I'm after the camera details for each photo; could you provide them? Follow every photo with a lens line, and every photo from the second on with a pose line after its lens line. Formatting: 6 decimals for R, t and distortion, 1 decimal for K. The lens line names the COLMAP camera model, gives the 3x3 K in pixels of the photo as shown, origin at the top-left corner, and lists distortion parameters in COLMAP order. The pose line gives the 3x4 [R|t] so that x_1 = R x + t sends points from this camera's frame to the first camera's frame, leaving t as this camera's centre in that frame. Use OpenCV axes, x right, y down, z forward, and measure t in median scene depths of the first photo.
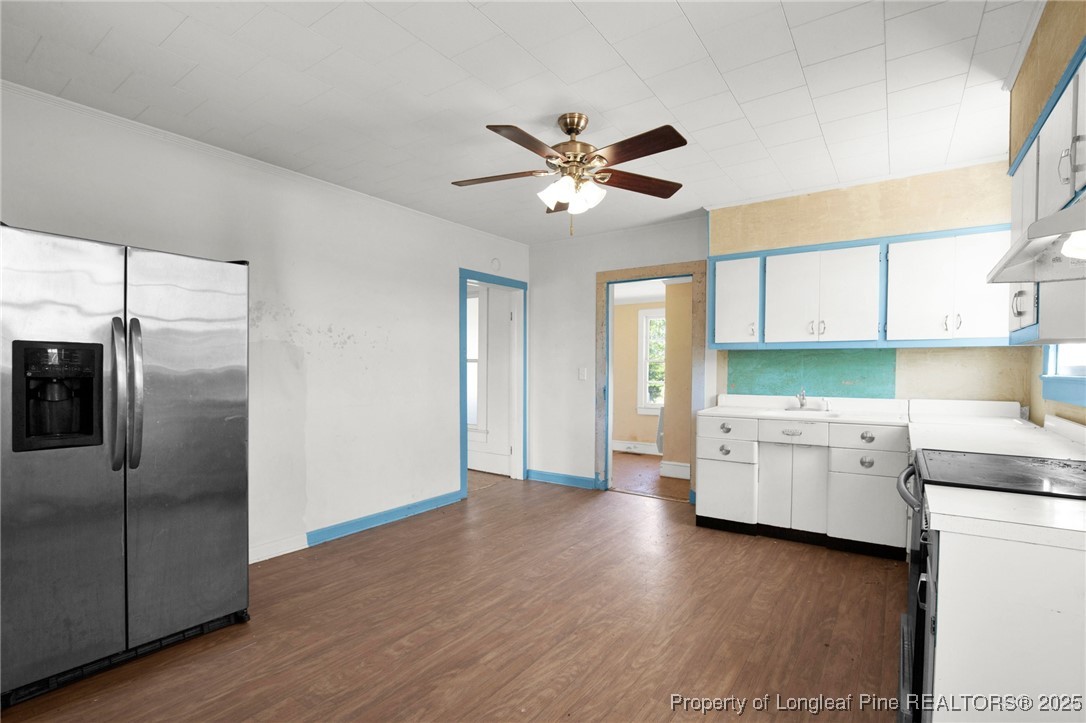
lens RADIAL K [[502.8, 0, 549.8], [0, 502.8, 381.2], [0, 0, 1]] dist [-0.028262, 0.002957]
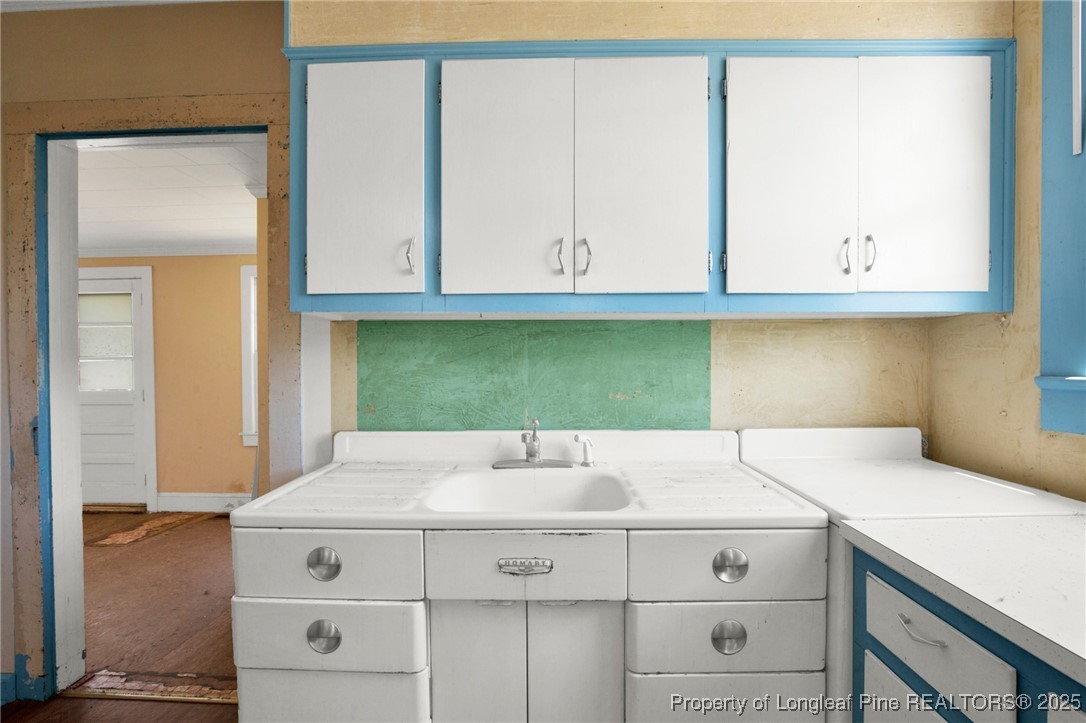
lens RADIAL K [[502.8, 0, 536.8], [0, 502.8, 366.6], [0, 0, 1]] dist [-0.028262, 0.002957]
pose [[0.837795, -0.009365, 0.545905, 0.304160], [0.021946, 0.999622, -0.016530, -0.018554], [-0.545544, 0.025829, 0.837684, 0.693873]]
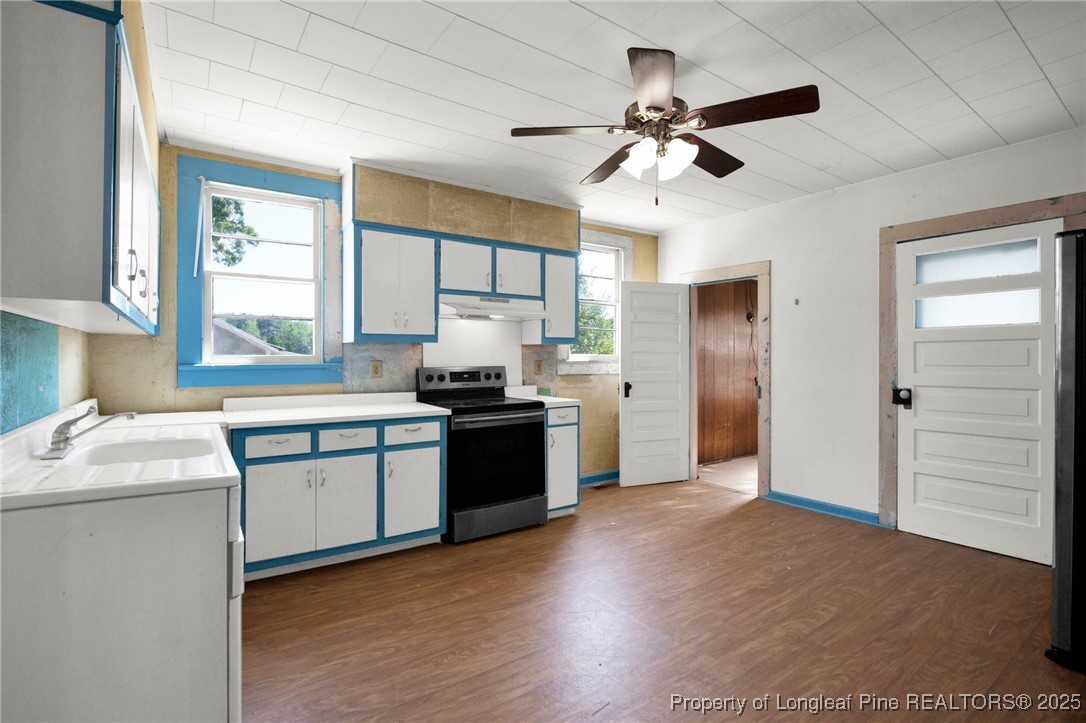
lens RADIAL K [[502.8, 0, 542.8], [0, 502.8, 362.2], [0, 0, 1]] dist [-0.028262, 0.002957]
pose [[-0.937631, -0.003419, 0.347616, -0.055836], [0.009463, 0.999330, 0.035354, -0.037211], [-0.347504, 0.036438, -0.936970, 1.346745]]
